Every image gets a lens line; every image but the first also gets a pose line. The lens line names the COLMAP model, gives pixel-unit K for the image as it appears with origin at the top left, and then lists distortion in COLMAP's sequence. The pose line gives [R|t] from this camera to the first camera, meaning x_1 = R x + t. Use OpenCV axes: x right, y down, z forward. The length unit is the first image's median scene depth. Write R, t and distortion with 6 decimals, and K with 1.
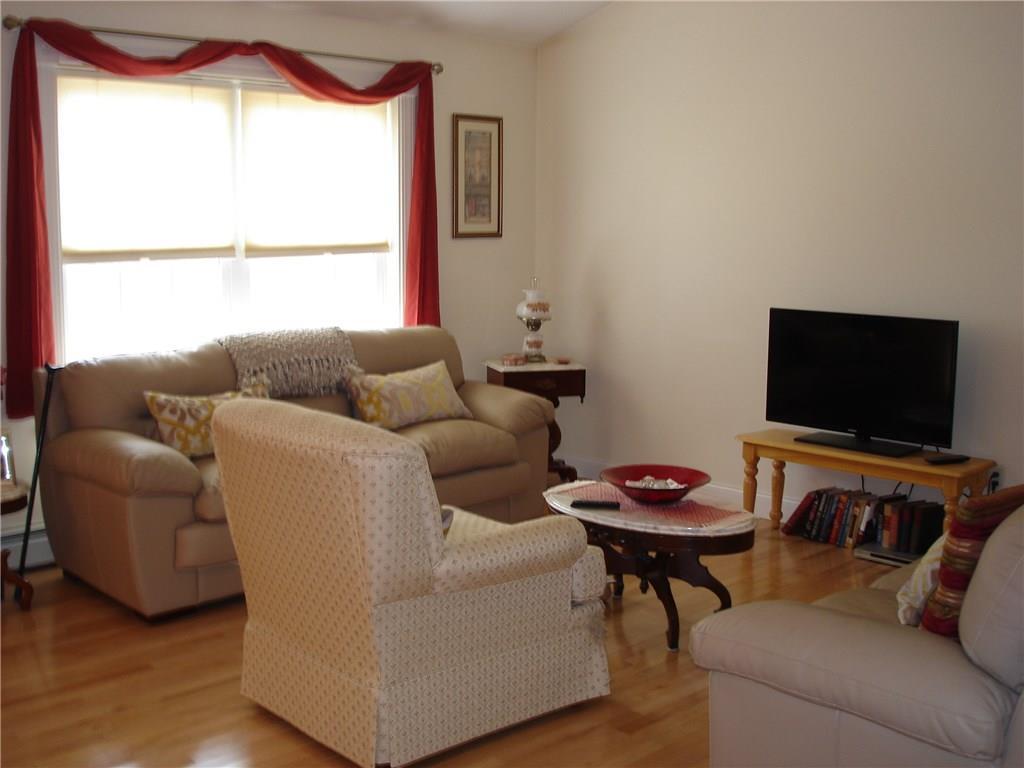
lens RADIAL K [[1111.9, 0, 519.4], [0, 1111.9, 385.3], [0, 0, 1]] dist [-0.109838, 0.000000]
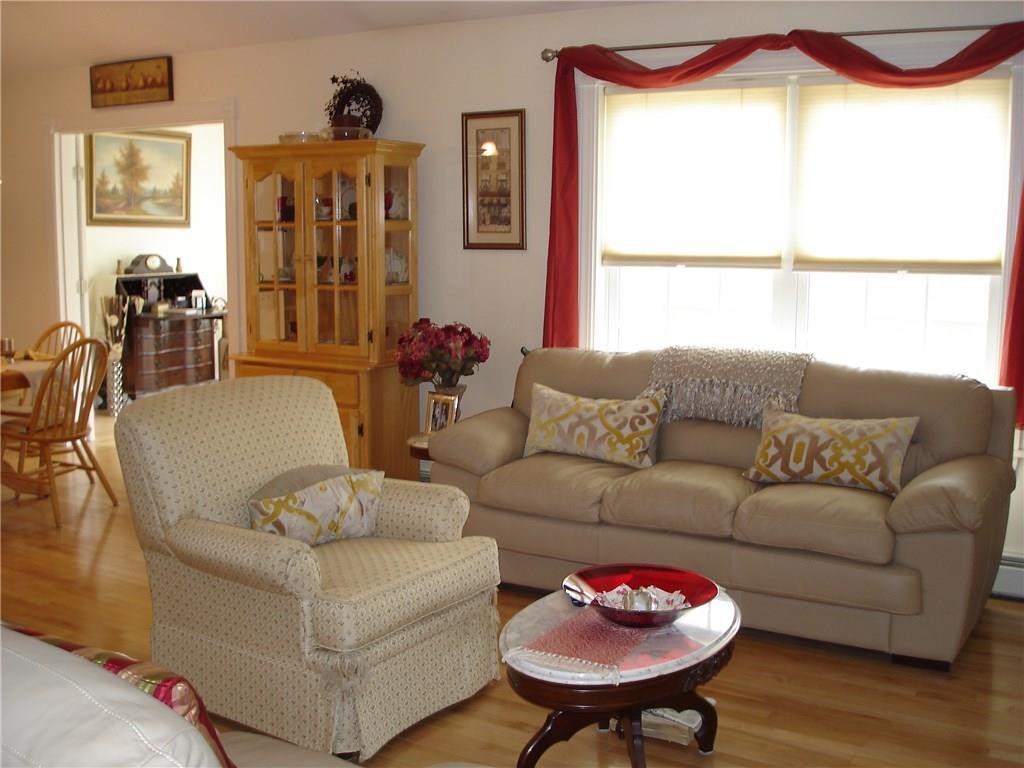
lens RADIAL K [[1111.9, 0, 518.1], [0, 1111.9, 382.6], [0, 0, 1]] dist [-0.109838, 0.000000]
pose [[0.309227, 0.131129, -0.941904, 0.599905], [-0.140039, 0.985929, 0.091284, -0.082191], [0.940621, 0.103676, 0.323239, 0.546707]]
